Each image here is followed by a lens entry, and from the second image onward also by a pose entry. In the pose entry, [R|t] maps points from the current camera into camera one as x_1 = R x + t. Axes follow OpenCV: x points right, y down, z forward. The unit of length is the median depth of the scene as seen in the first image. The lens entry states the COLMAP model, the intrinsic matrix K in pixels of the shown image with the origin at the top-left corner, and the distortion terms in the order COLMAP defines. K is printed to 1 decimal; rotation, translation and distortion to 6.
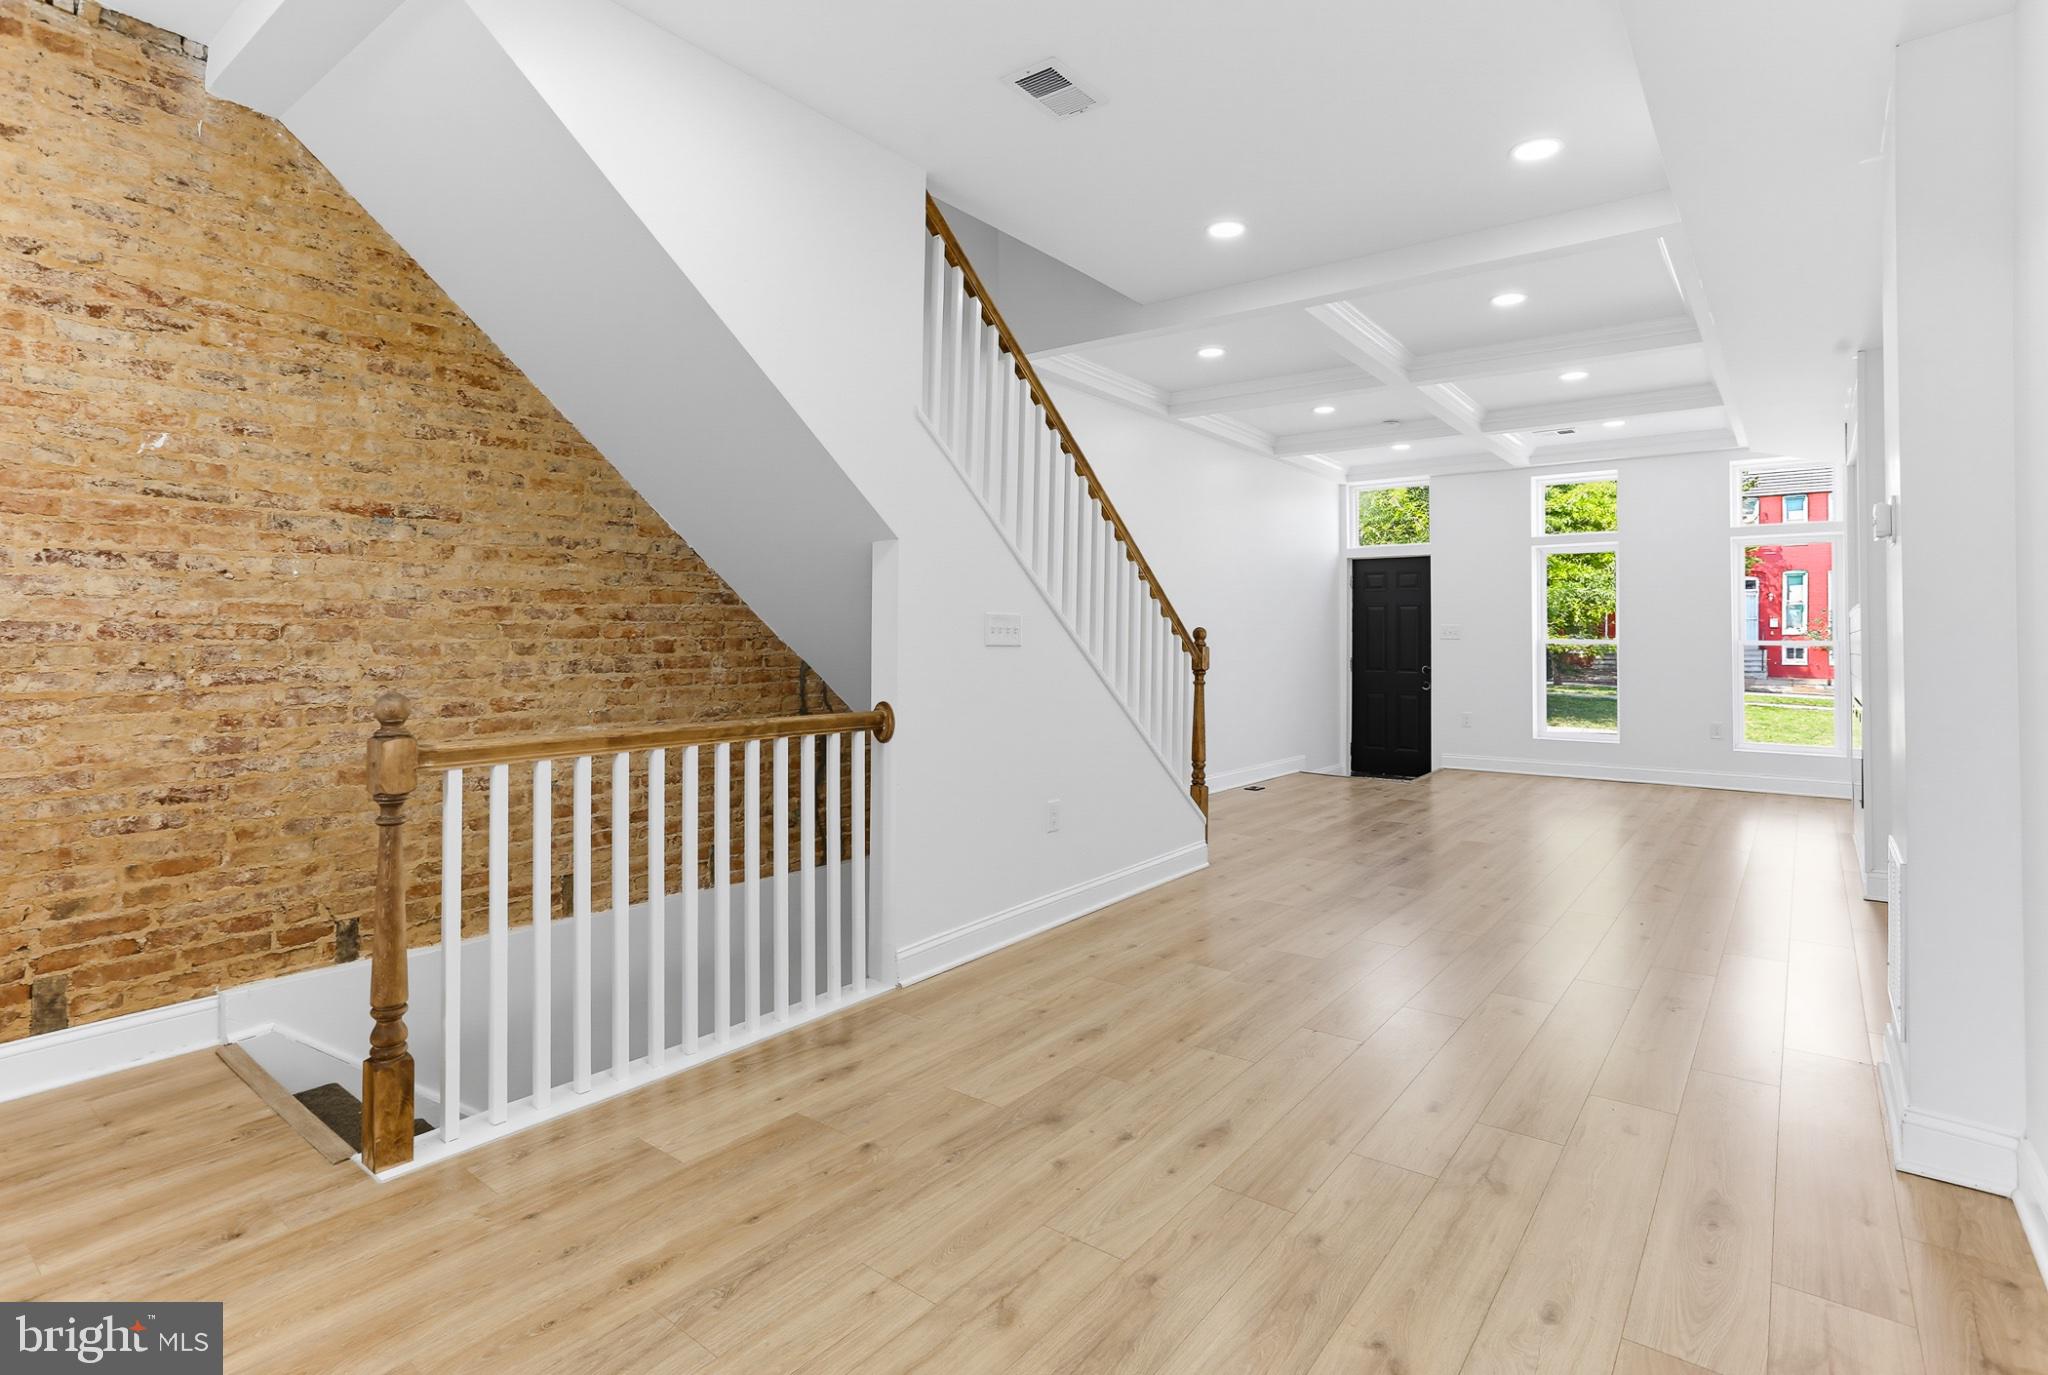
lens RADIAL K [[1021.1, 0, 1014.9], [0, 1021.1, 623.7], [0, 0, 1]] dist [-0.059823, 0.041537]
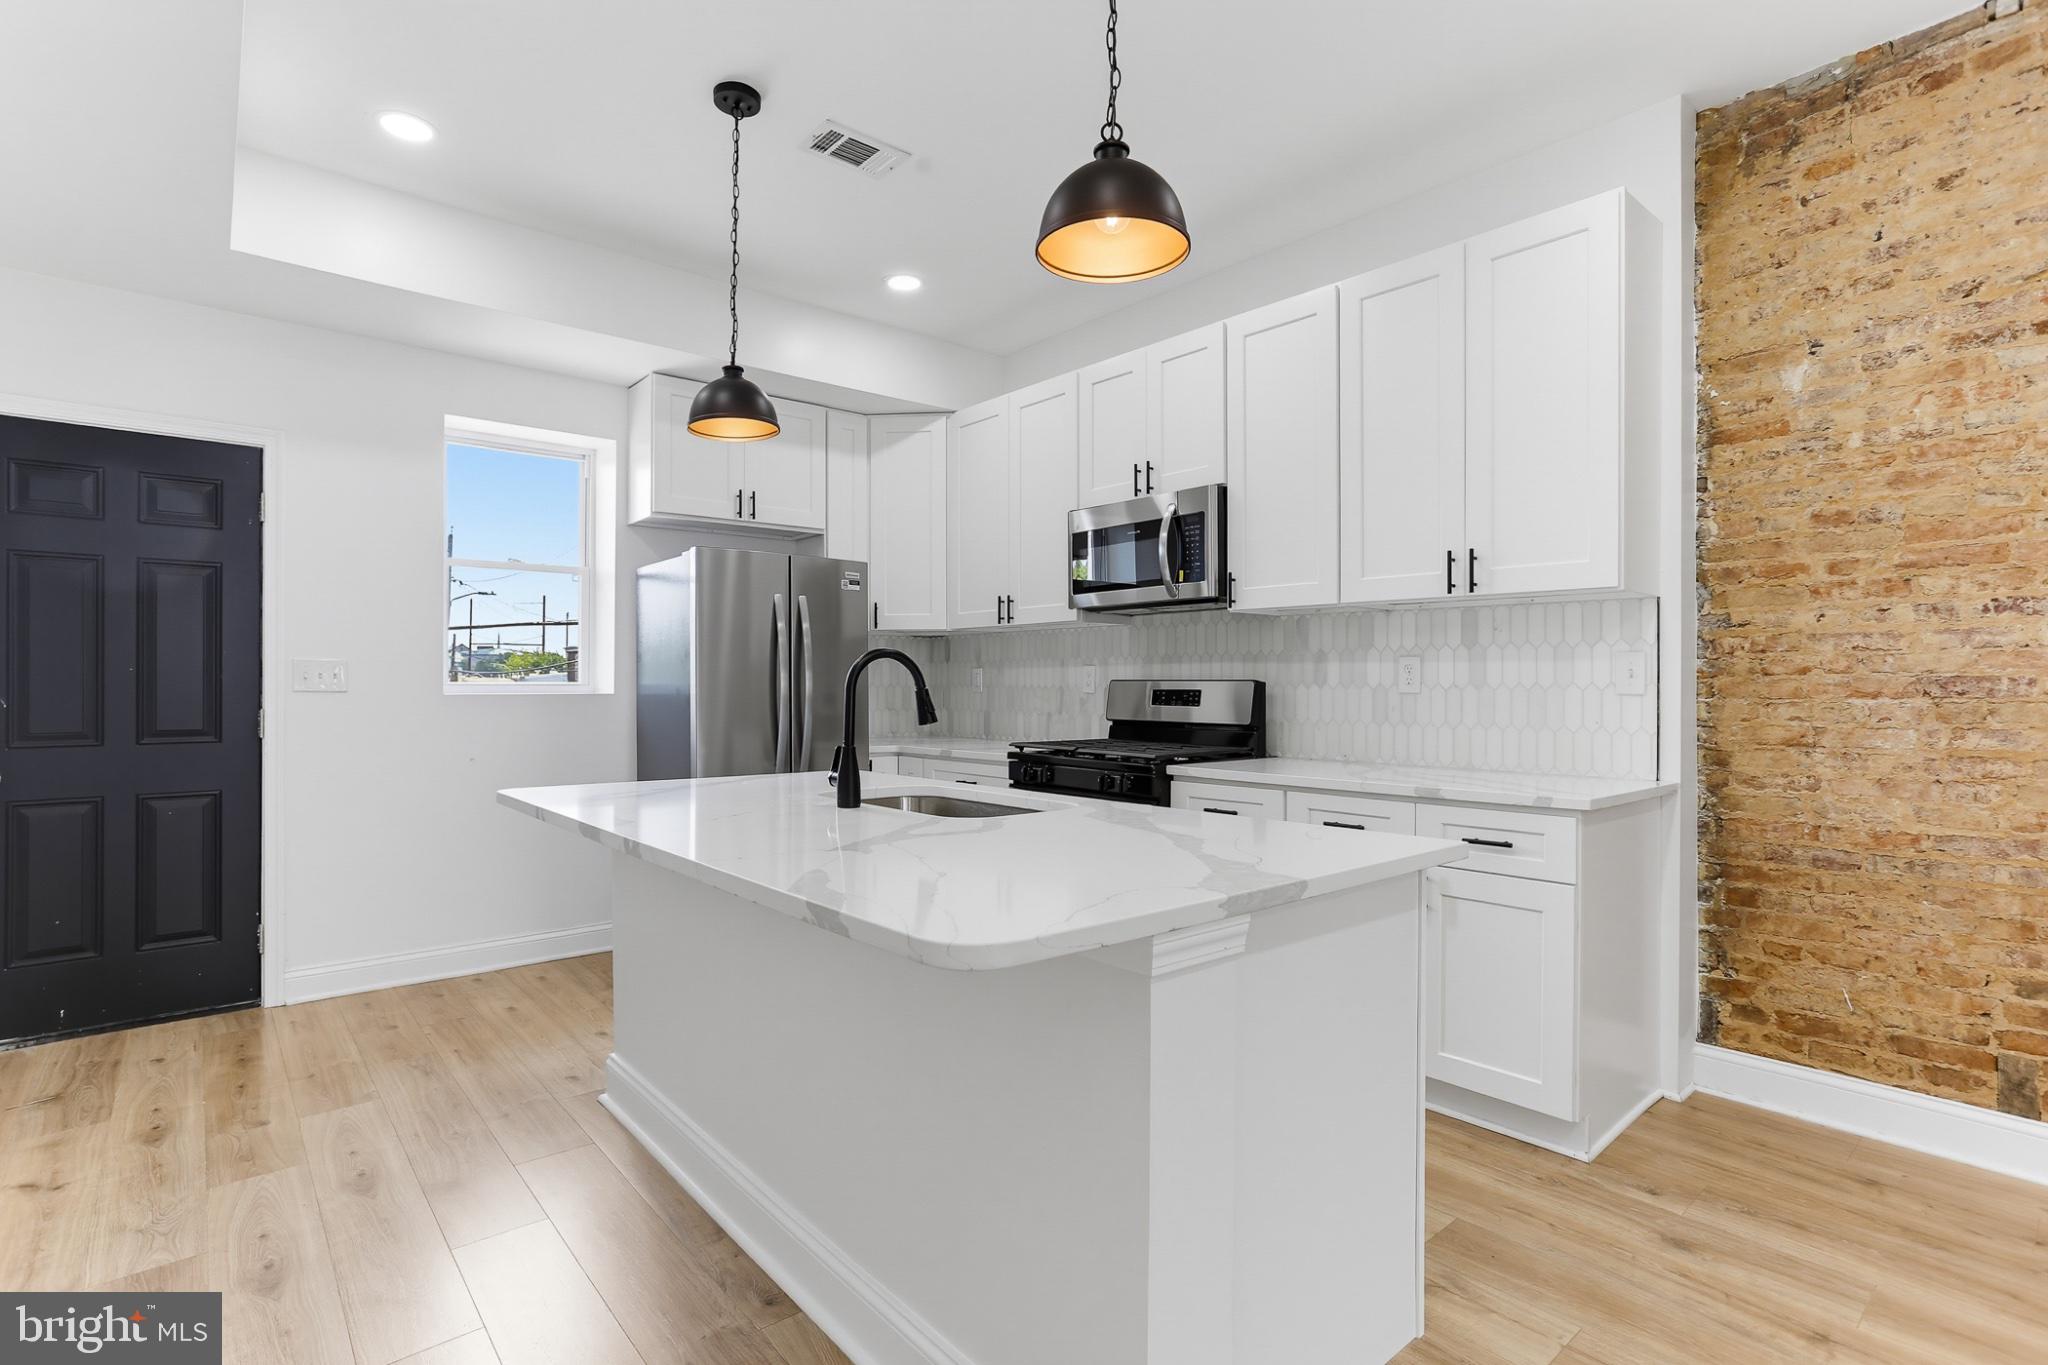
lens RADIAL K [[992.8, 0, 1021.2], [0, 992.8, 682.1], [0, 0, 1]] dist [-0.050093, 0.028915]
pose [[-0.198728, -0.009041, -0.980013, 0.080911], [0.017745, 0.999760, -0.012821, -0.000505], [0.979894, -0.019938, -0.198520, 0.200892]]
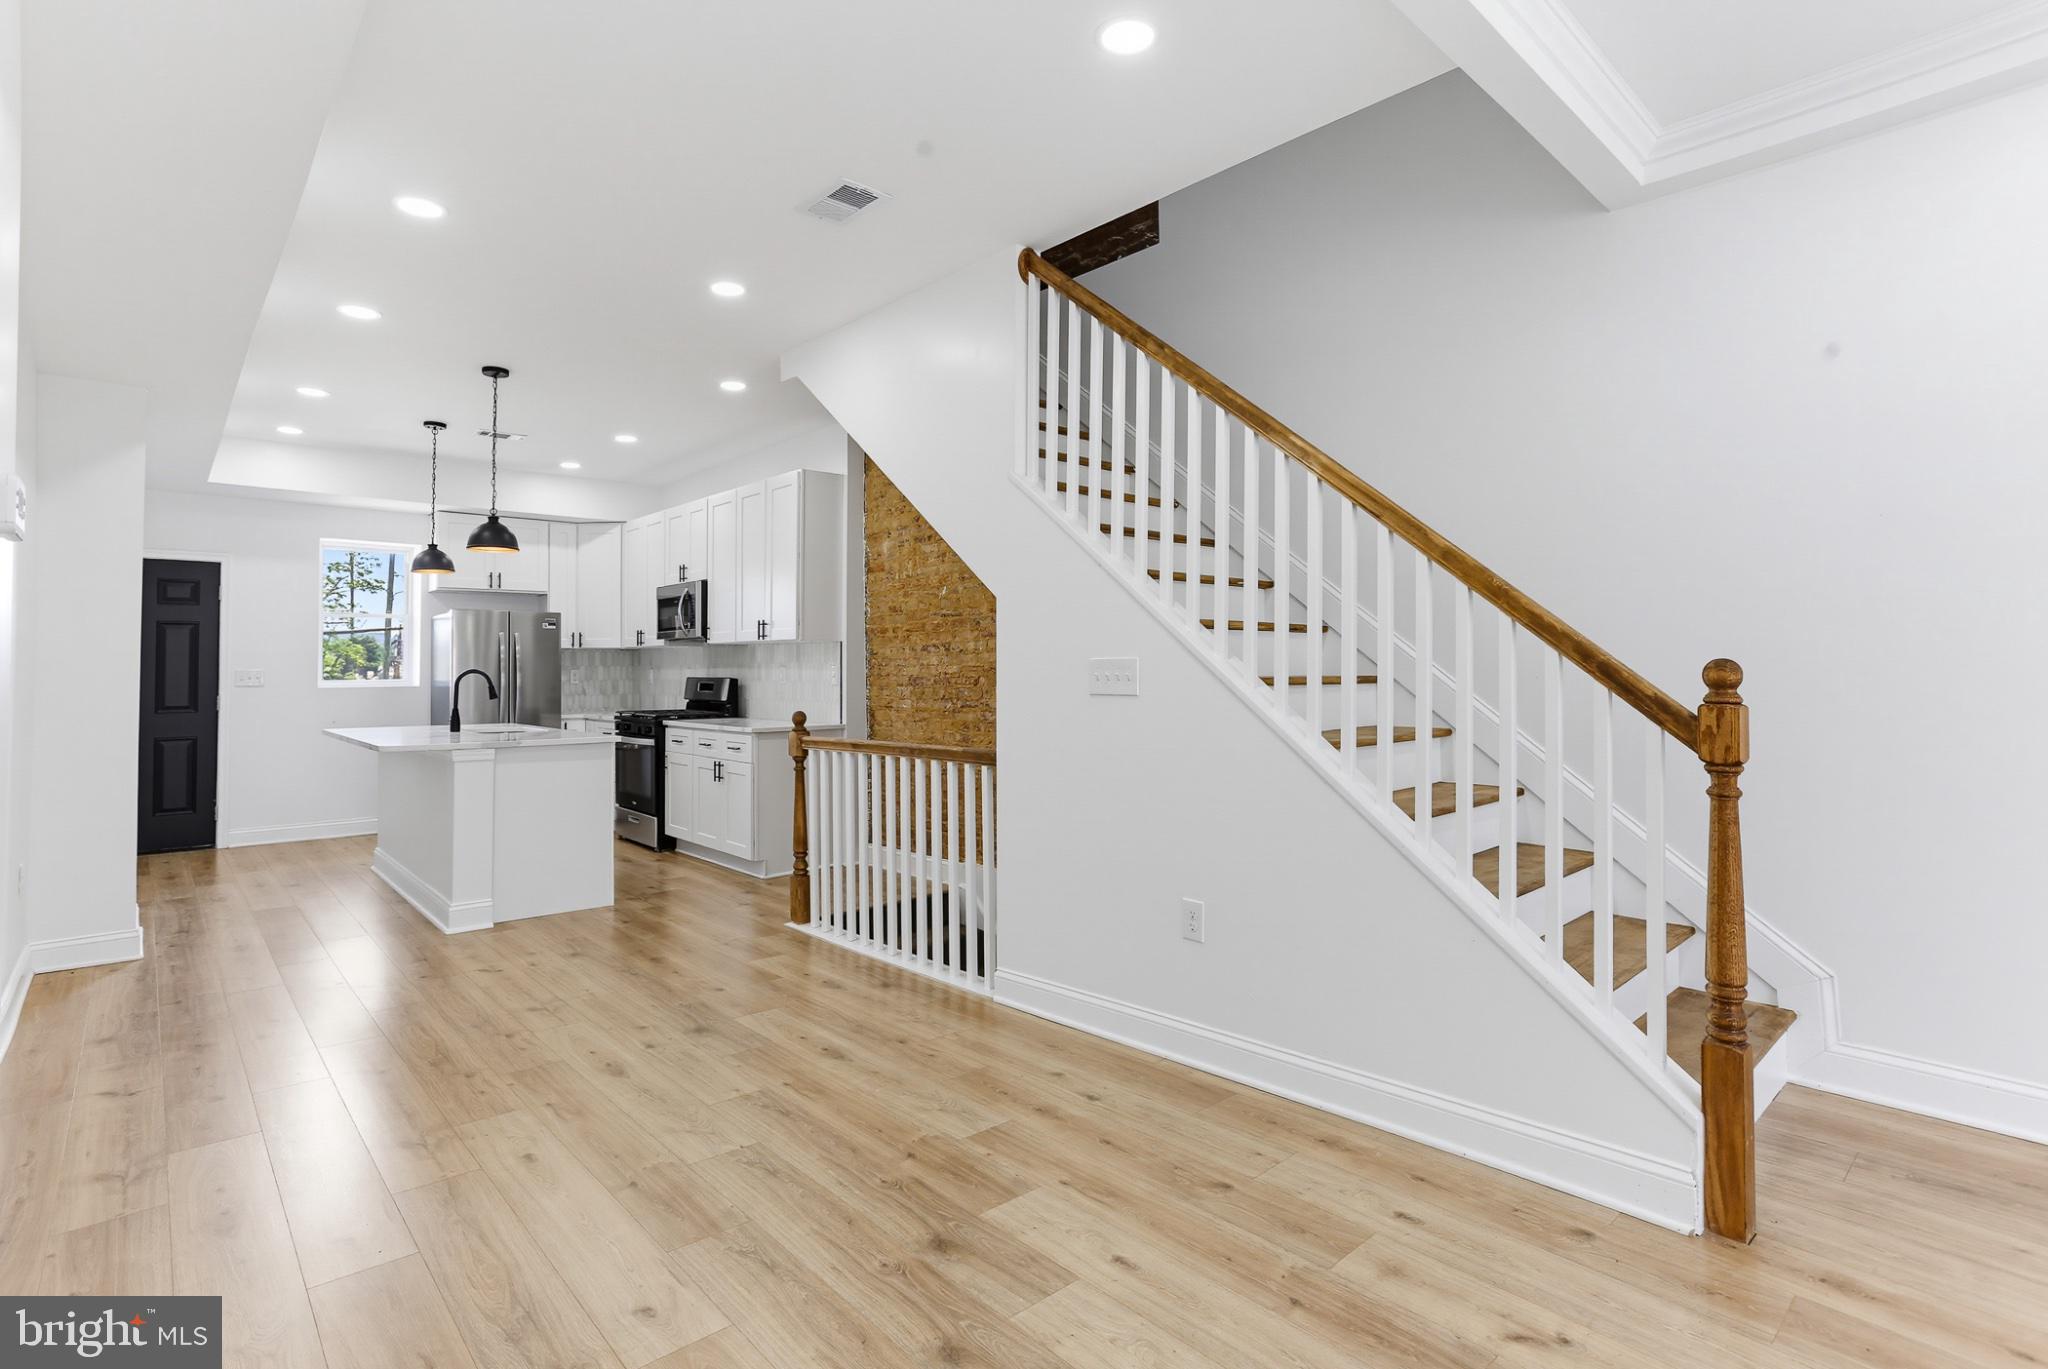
lens RADIAL K [[1004.9, 0, 1017.6], [0, 1004.9, 646.6], [0, 0, 1]] dist [-0.050697, 0.033761]
pose [[-0.176184, -0.030186, -0.983894, 0.919523], [0.024236, 0.999094, -0.034992, 0.010086], [0.984059, -0.030011, -0.175292, 1.161704]]
